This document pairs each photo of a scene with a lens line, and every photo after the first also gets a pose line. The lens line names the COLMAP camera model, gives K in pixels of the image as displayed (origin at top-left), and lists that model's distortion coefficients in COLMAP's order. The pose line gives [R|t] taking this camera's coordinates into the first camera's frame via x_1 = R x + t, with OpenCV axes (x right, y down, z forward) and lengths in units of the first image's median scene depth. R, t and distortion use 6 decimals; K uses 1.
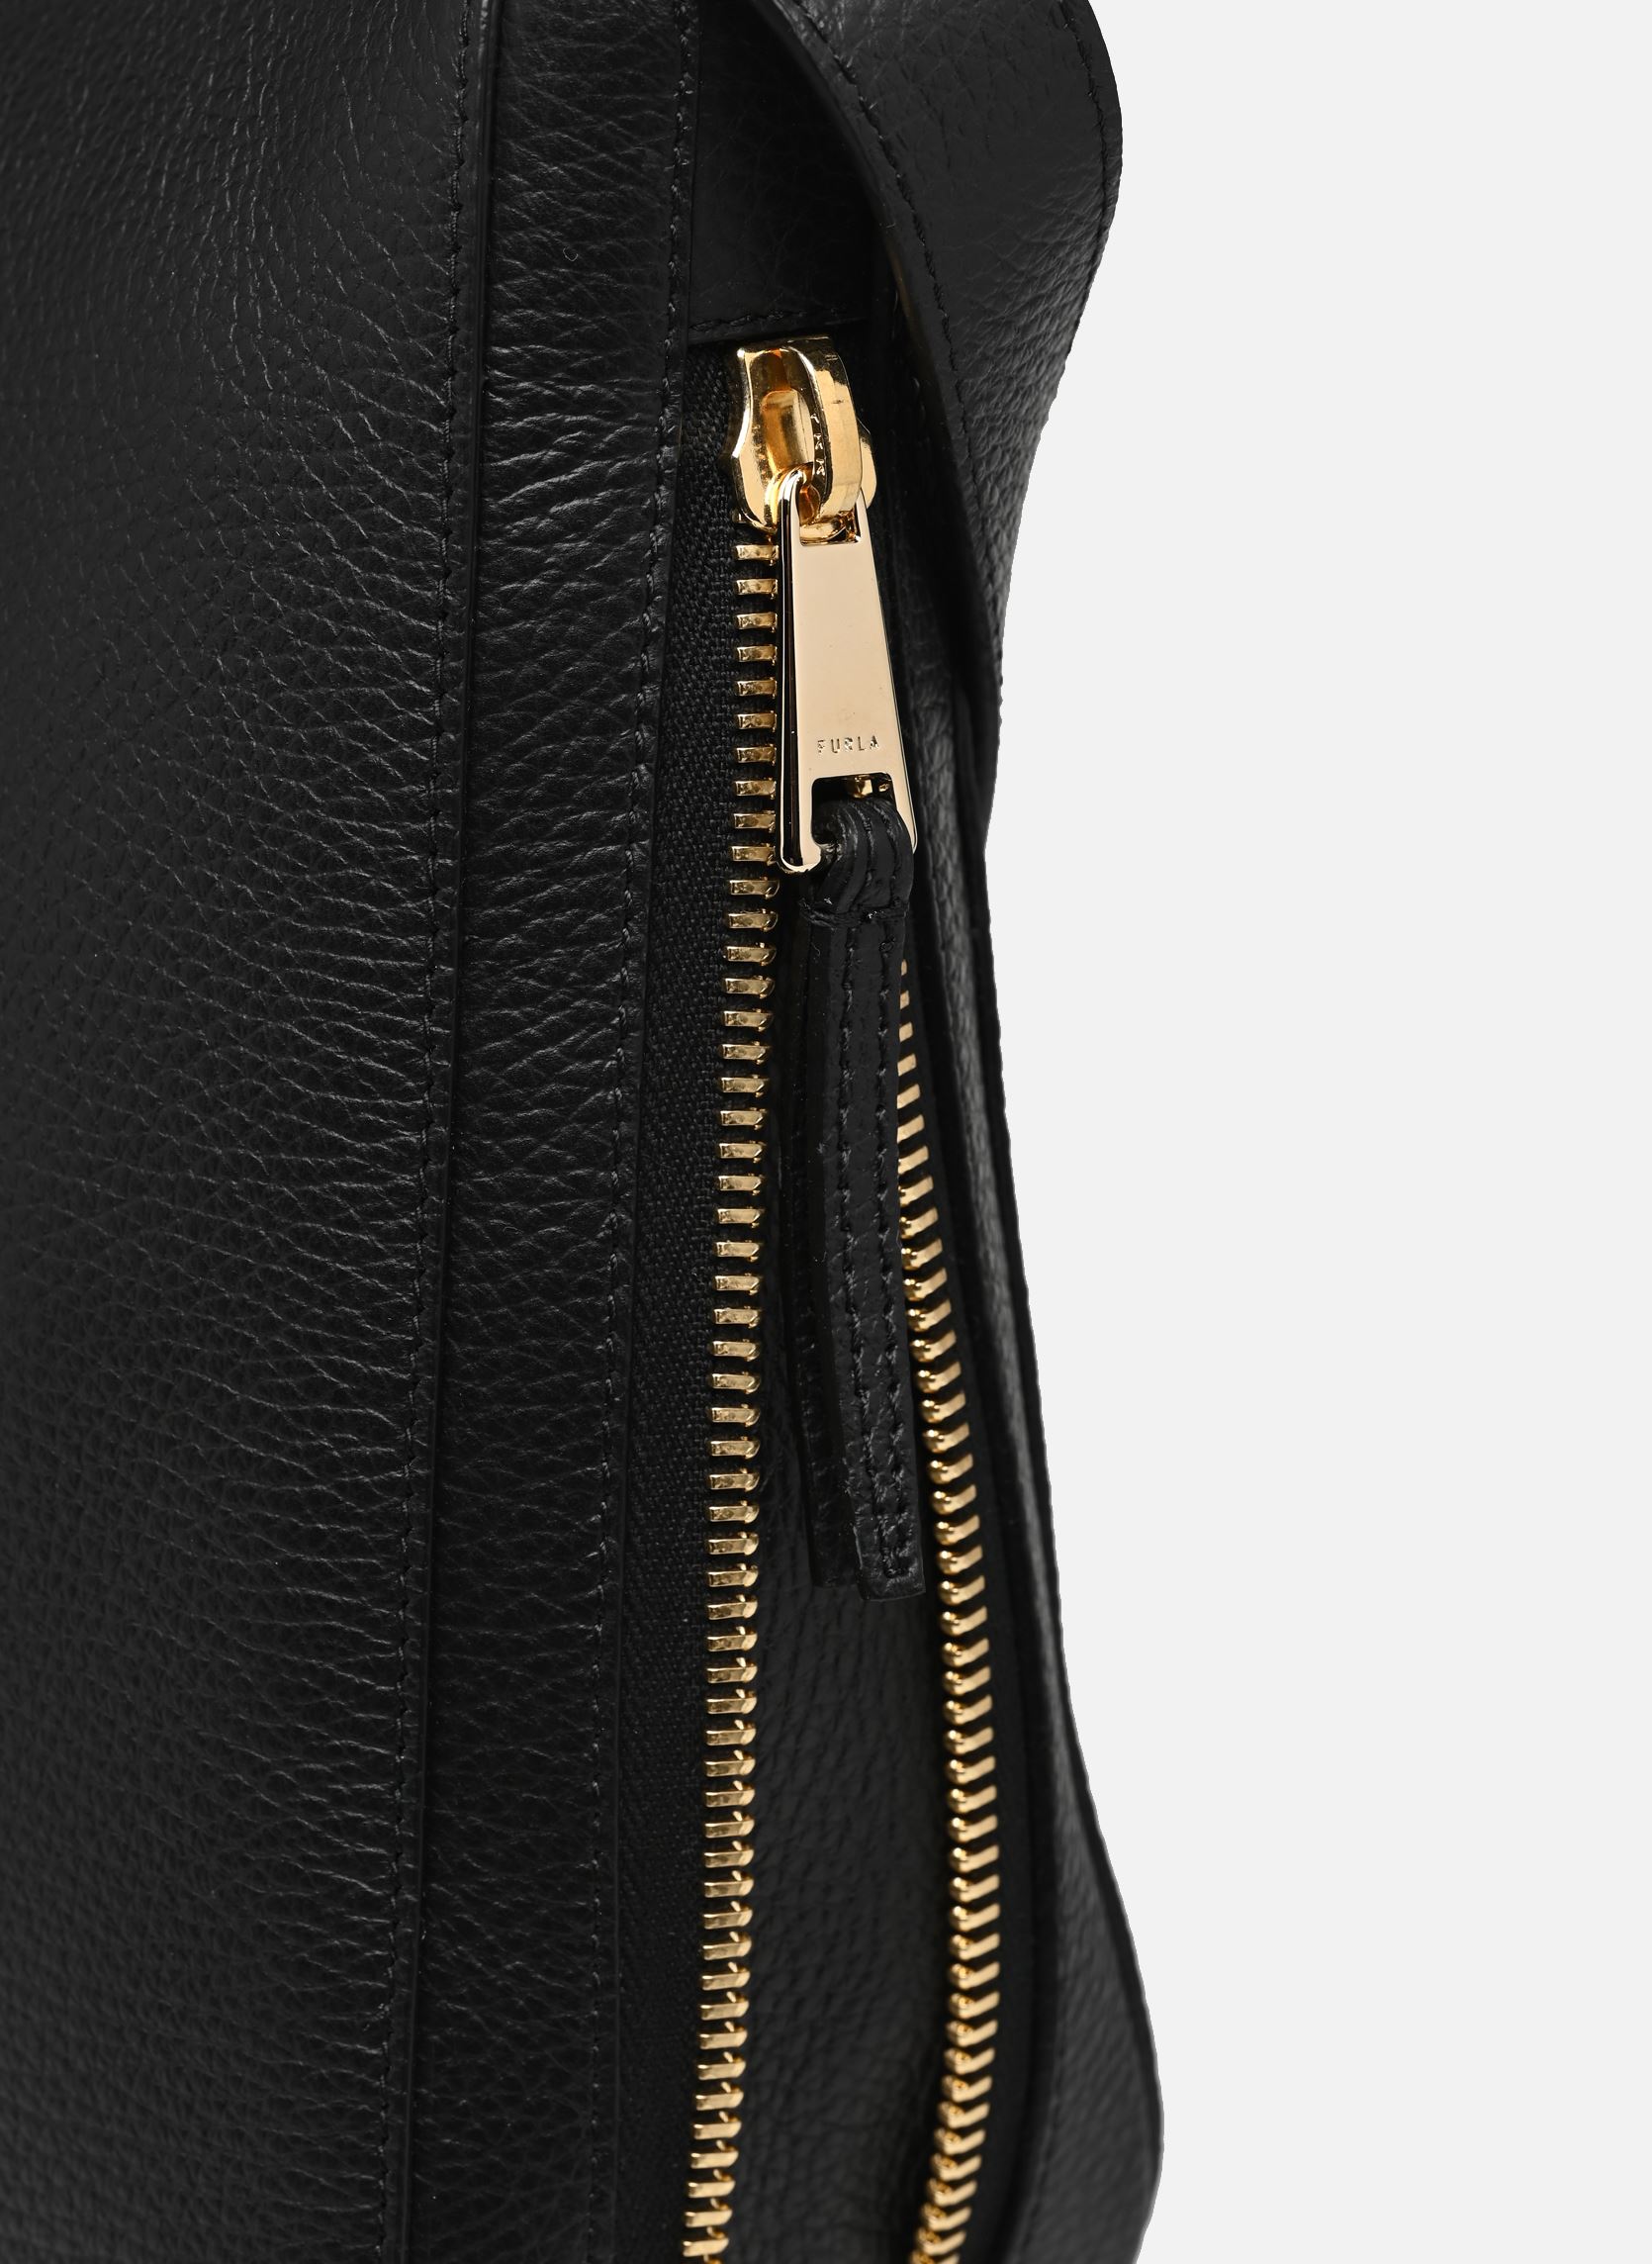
lens RADIAL K [[9367.2, 0, 827.6], [0, 9367.2, 1133.0], [0, 0, 1]] dist [-0.017940, 0.000000]
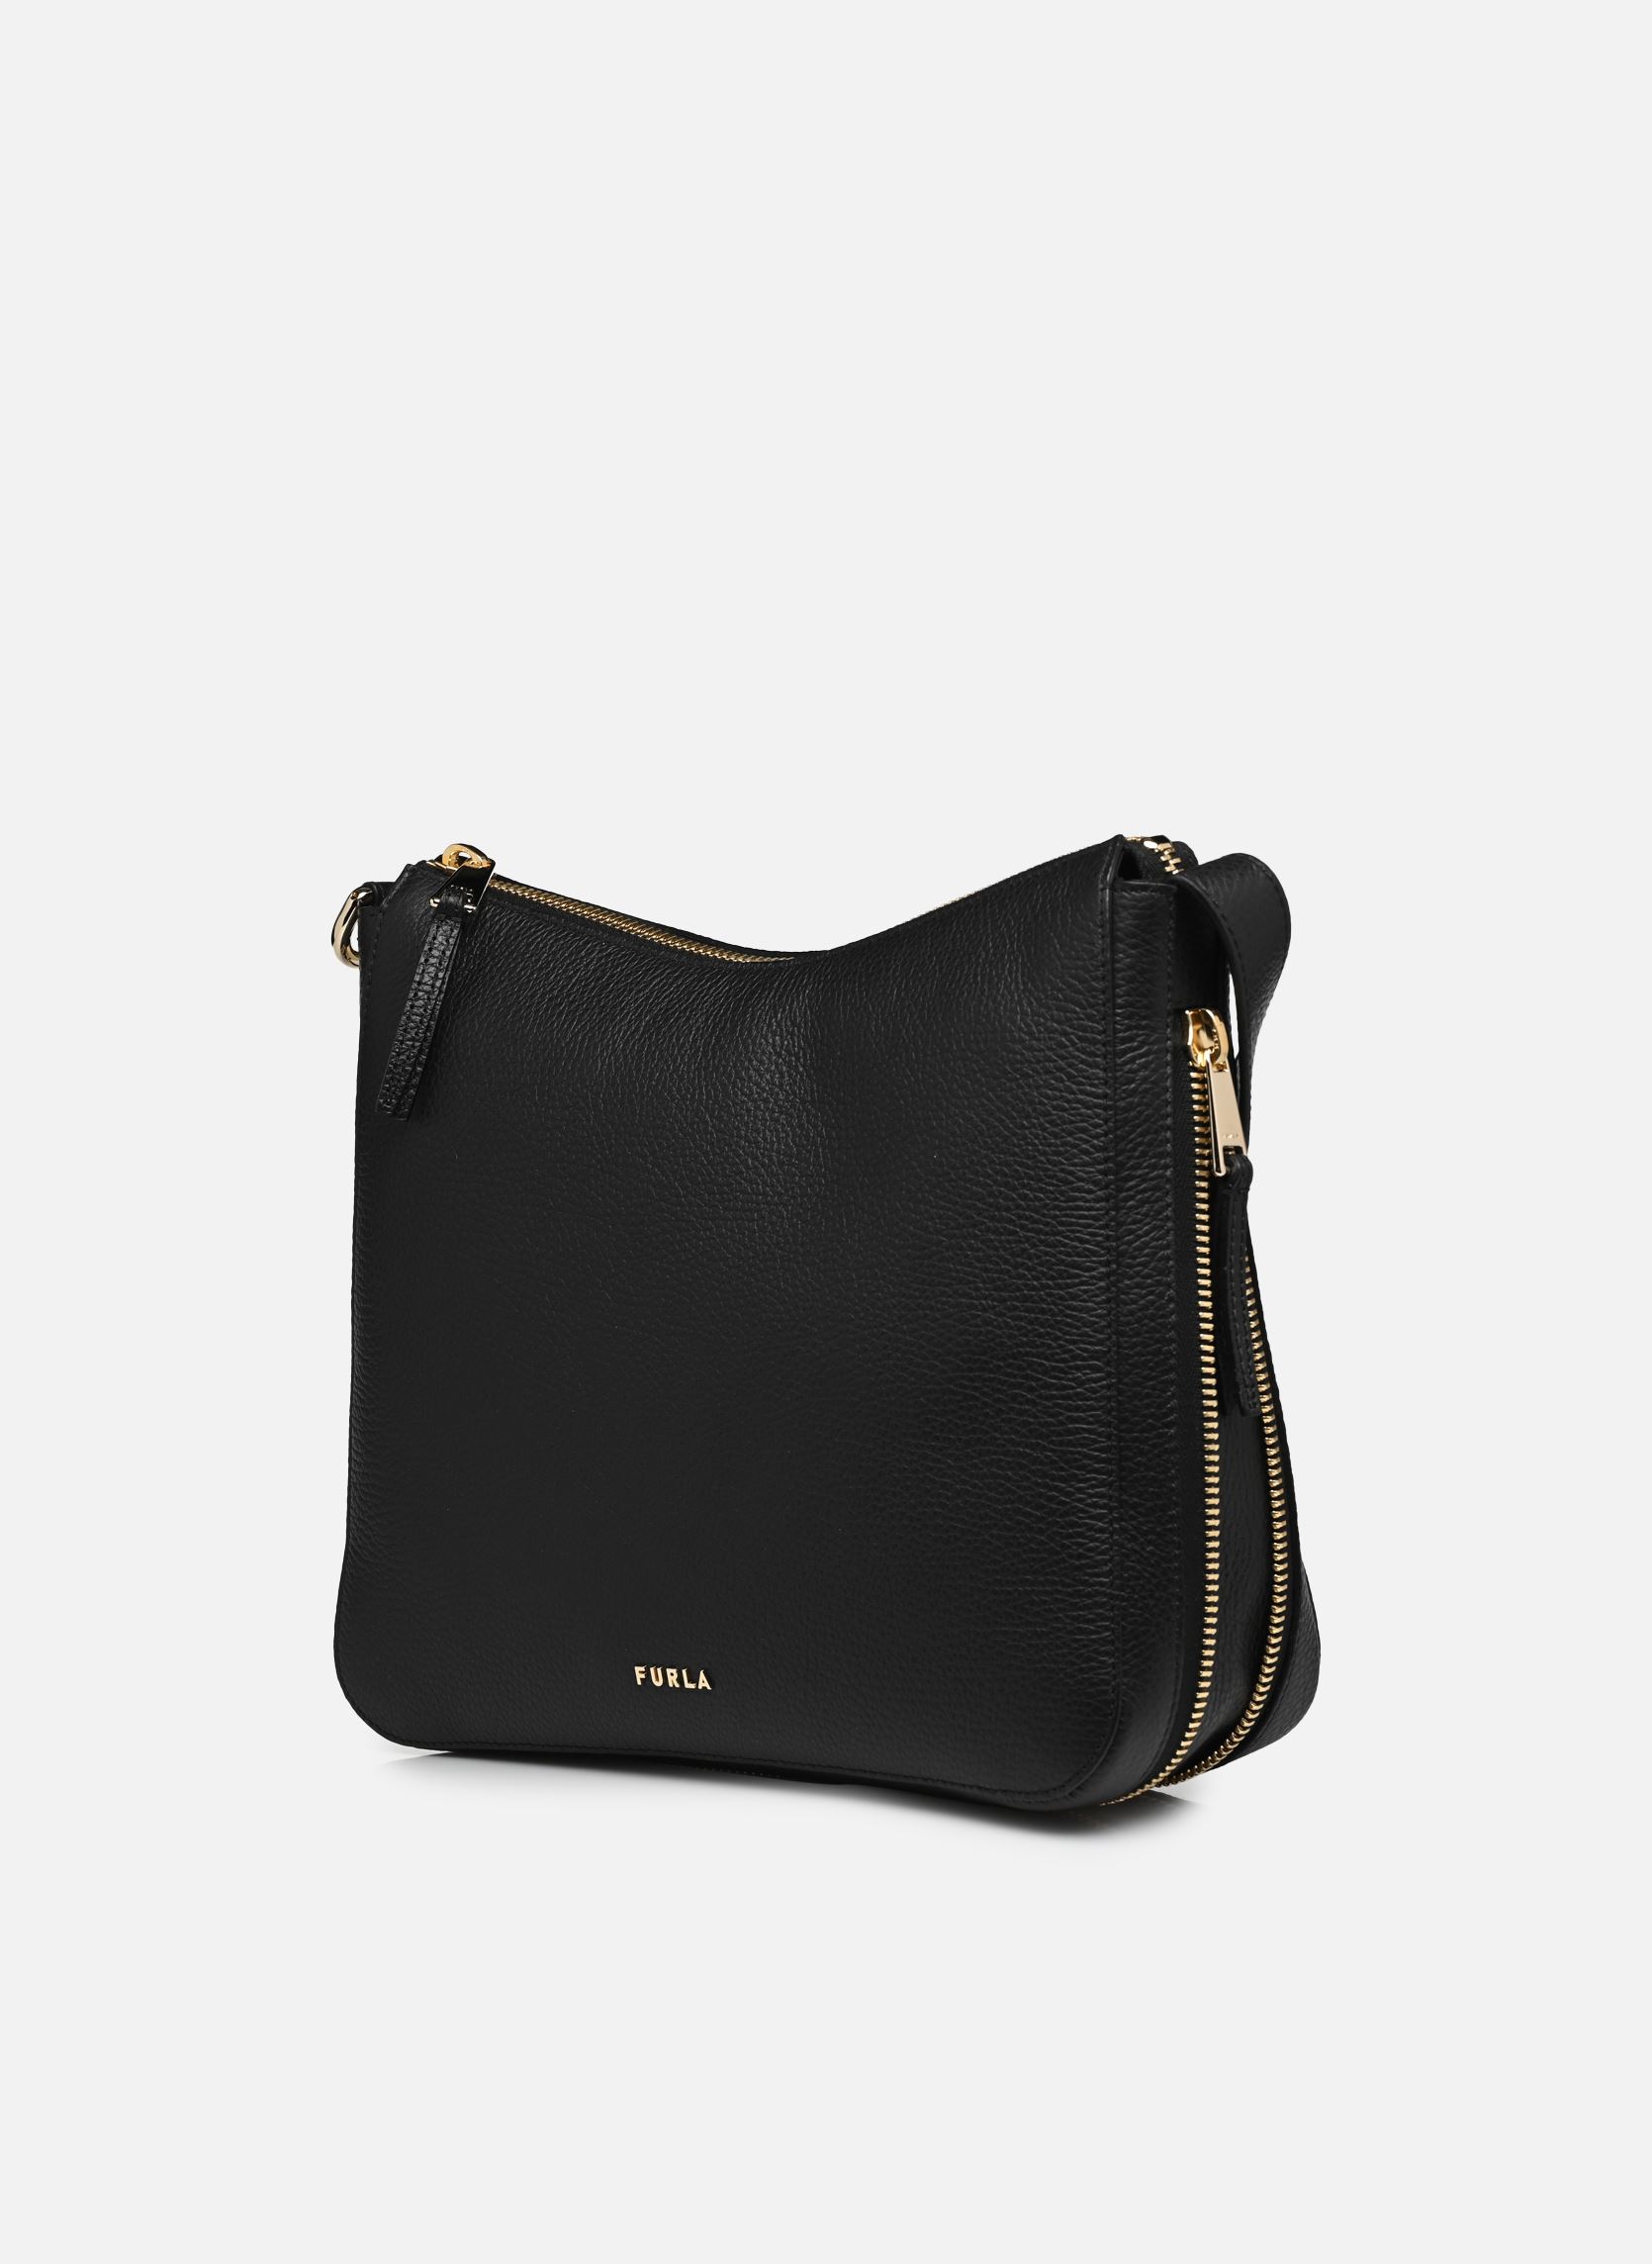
lens RADIAL K [[9367.2, 0, 825.2], [0, 9367.2, 1128.5], [0, 0, 1]] dist [-0.017940, 0.000000]
pose [[0.972854, -0.045375, 0.226930, -0.823002], [0.096234, 0.971107, -0.218382, 0.613426], [-0.210464, 0.234292, 0.949111, -1.888183]]
